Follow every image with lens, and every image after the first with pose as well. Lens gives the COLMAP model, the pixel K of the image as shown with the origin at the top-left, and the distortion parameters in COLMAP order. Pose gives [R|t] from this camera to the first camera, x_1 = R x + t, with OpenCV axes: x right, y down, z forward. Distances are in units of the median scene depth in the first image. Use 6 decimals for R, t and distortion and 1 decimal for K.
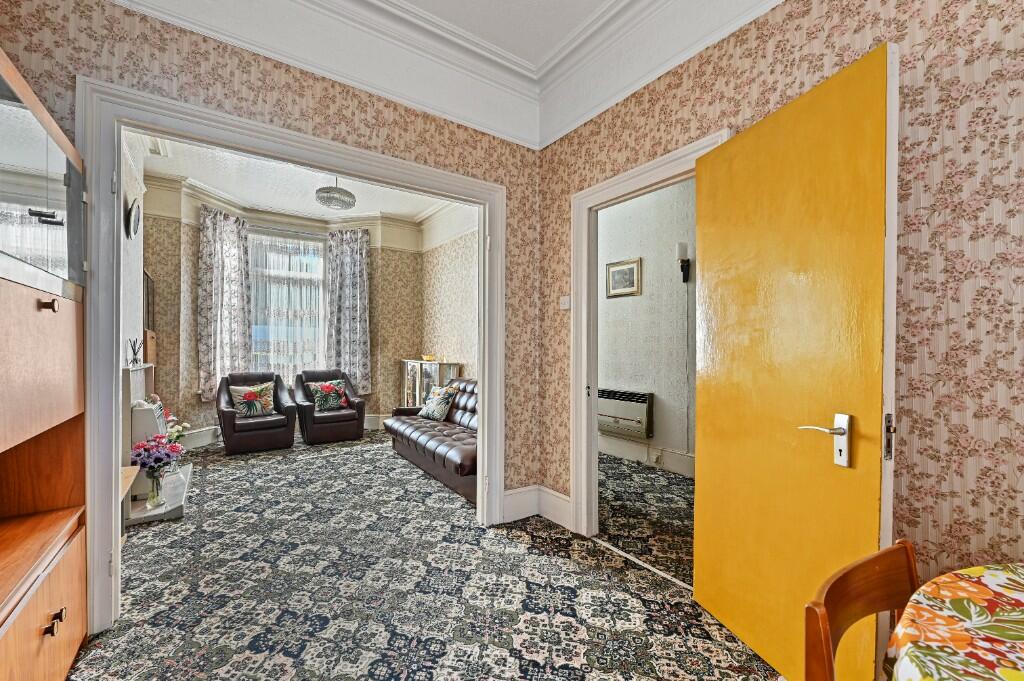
lens RADIAL K [[422.7, 0, 512.0], [0, 422.7, 340.5], [0, 0, 1]] dist [-0.000556, -0.000051]
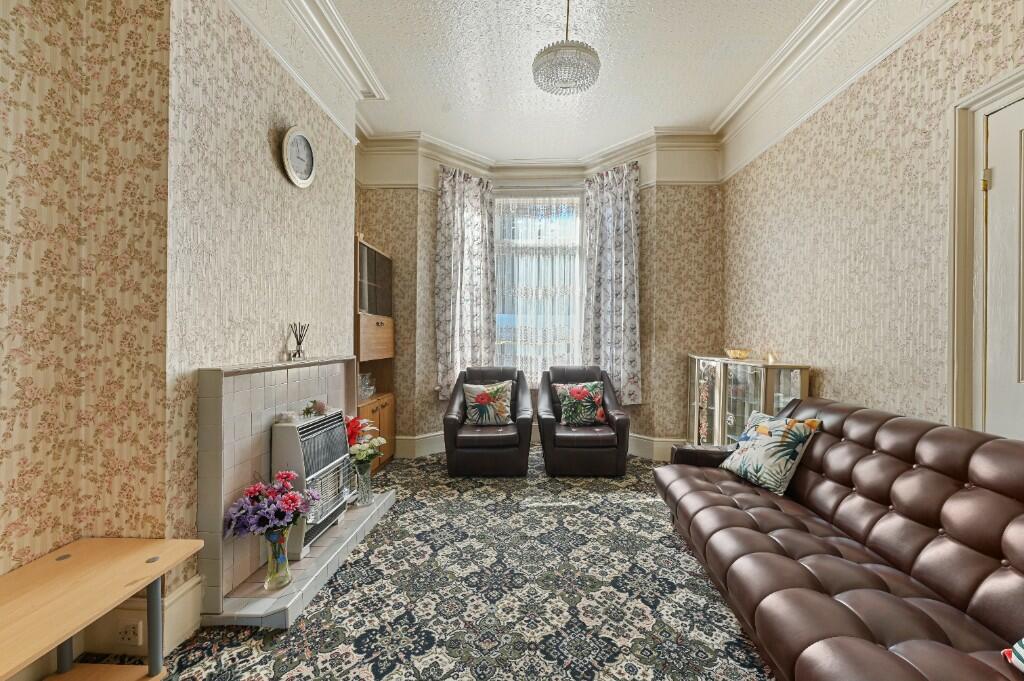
lens RADIAL K [[413.4, 0, 514.1], [0, 413.4, 342.3], [0, 0, 1]] dist [-0.015965, 0.000116]
pose [[0.792287, 0.009365, -0.610077, -0.106057], [0.009156, 0.999587, 0.027234, 0.008396], [0.610080, -0.027163, 0.791874, 0.404037]]
